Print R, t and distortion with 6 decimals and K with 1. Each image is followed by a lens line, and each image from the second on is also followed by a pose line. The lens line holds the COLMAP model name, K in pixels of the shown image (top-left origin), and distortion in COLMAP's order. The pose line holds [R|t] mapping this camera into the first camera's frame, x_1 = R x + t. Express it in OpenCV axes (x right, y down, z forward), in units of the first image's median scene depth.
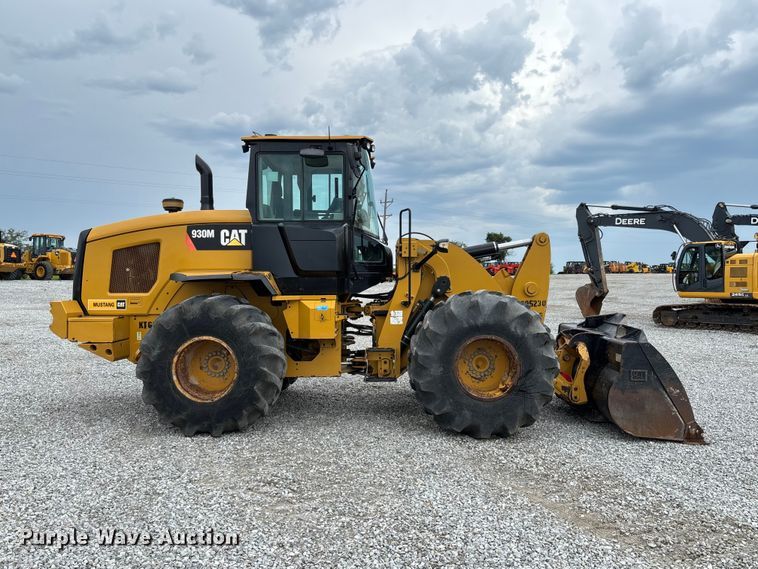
lens RADIAL K [[595.6, 0, 379.0], [0, 595.6, 284.5], [0, 0, 1]] dist [0.020695, -0.000555]
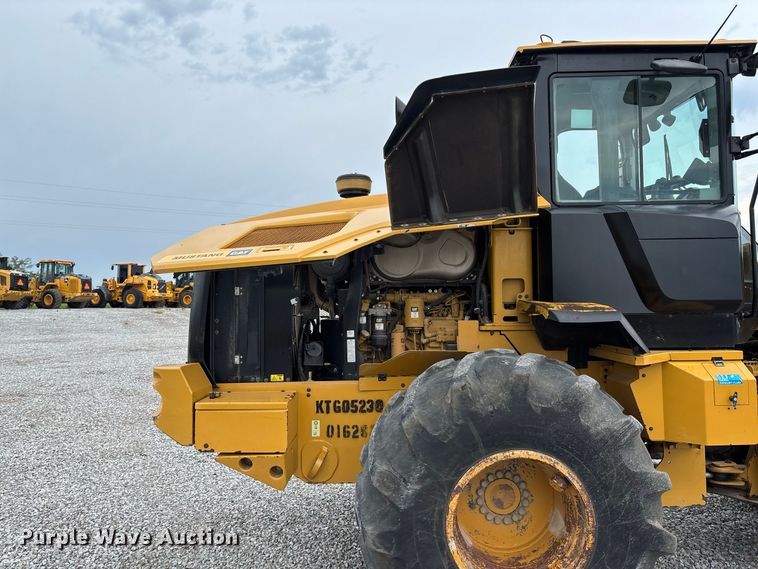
lens RADIAL K [[576.2, 0, 379.3], [0, 576.2, 278.7], [0, 0, 1]] dist [0.020578, -0.005603]
pose [[0.999844, -0.009703, 0.014786, -0.354366], [0.010442, 0.998658, -0.050725, -0.018590], [-0.014274, 0.050871, 0.998603, 0.494986]]
